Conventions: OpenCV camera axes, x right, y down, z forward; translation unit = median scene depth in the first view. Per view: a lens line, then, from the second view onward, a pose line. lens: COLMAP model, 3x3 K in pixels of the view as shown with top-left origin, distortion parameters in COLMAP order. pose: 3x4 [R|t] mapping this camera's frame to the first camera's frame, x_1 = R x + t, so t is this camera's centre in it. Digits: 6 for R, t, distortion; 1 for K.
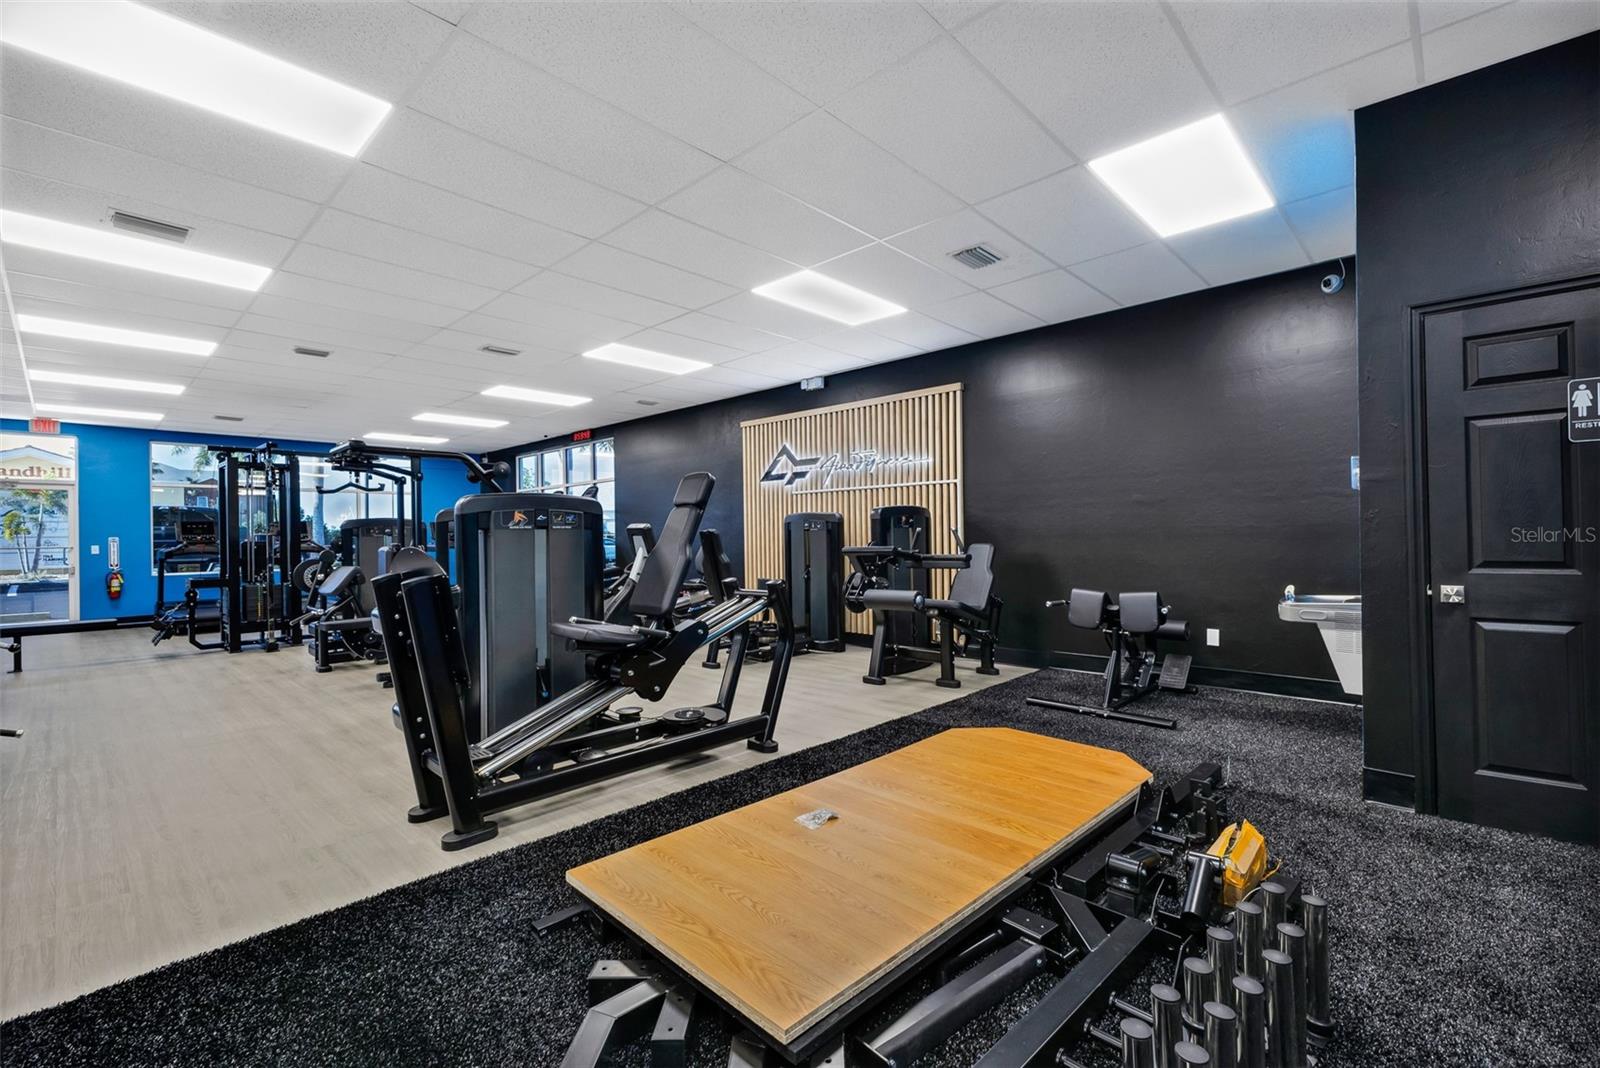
lens RADIAL K [[710.4, 0, 800.3], [0, 710.4, 537.2], [0, 0, 1]] dist [-0.001522, -0.001649]
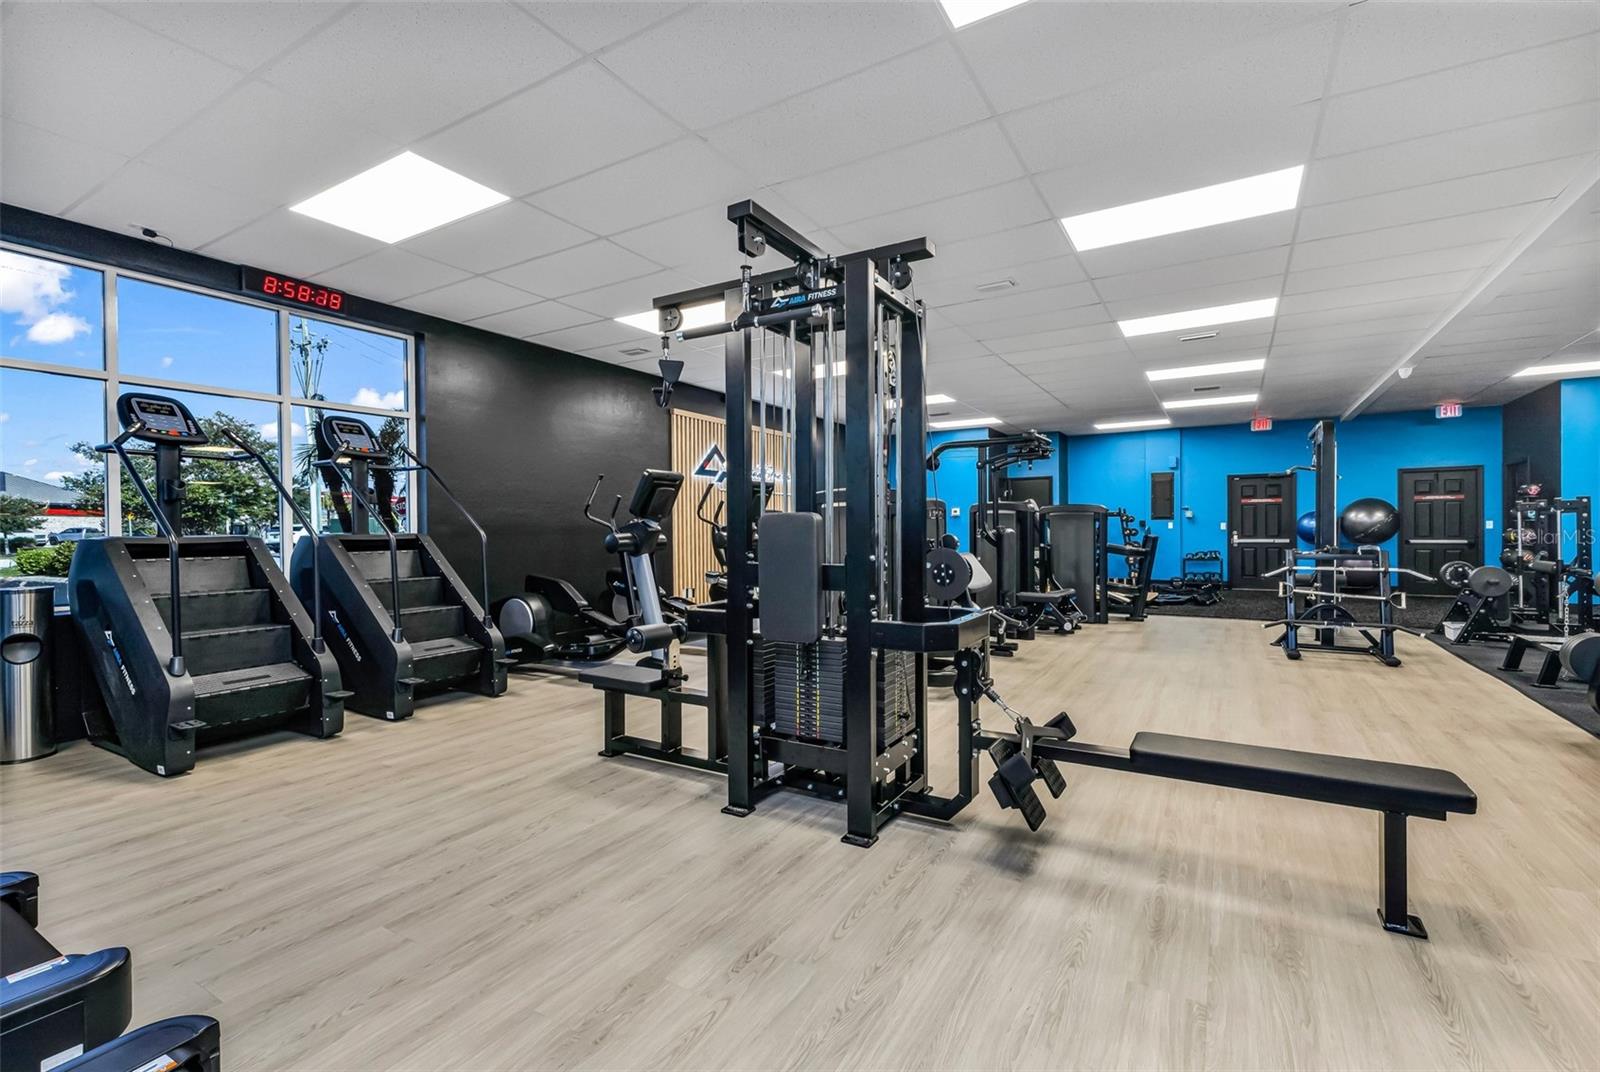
lens RADIAL K [[710.4, 0, 798.1], [0, 710.4, 534.8], [0, 0, 1]] dist [-0.001522, -0.001649]
pose [[-0.227723, 0.001671, 0.973725, -1.113496], [0.000459, 0.999999, -0.001609, 0.011336], [-0.973726, 0.000080, -0.227723, 1.119876]]
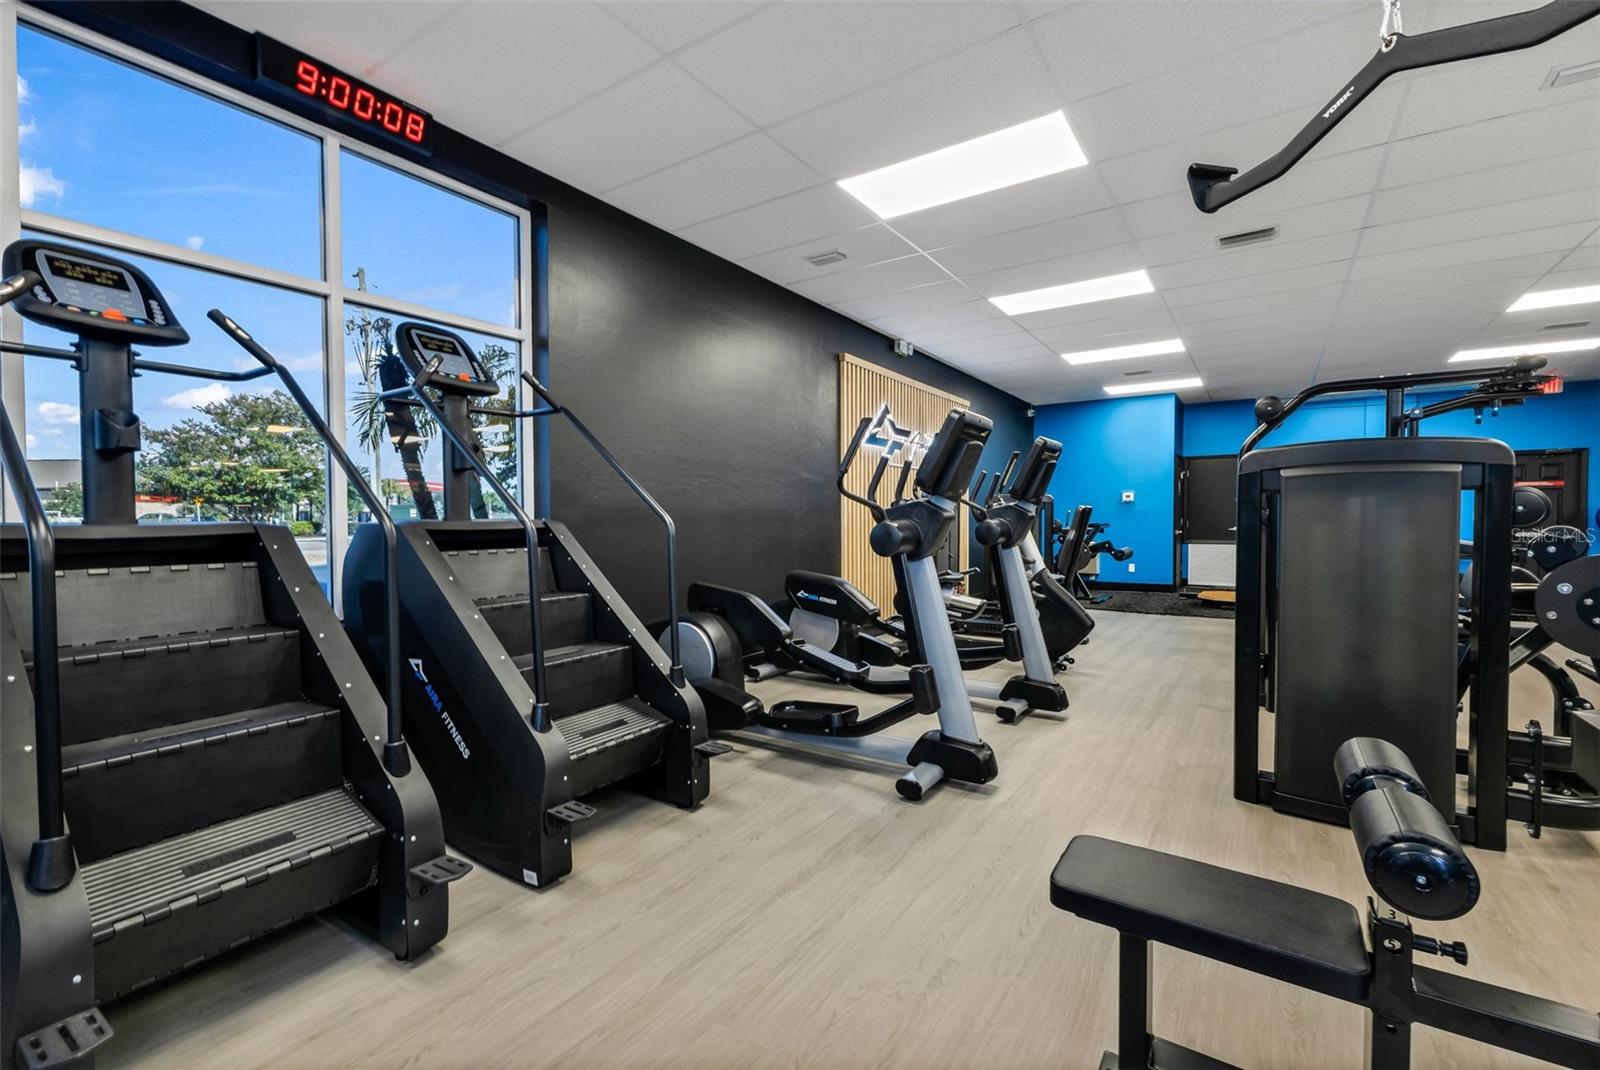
lens RADIAL K [[710.4, 0, 802.1], [0, 710.4, 533.0], [0, 0, 1]] dist [-0.001522, -0.001649]
pose [[-0.173055, -0.012572, 0.984832, -0.824819], [-0.004749, 0.999918, 0.011930, 0.010913], [-0.984901, -0.002612, -0.173101, 1.235142]]
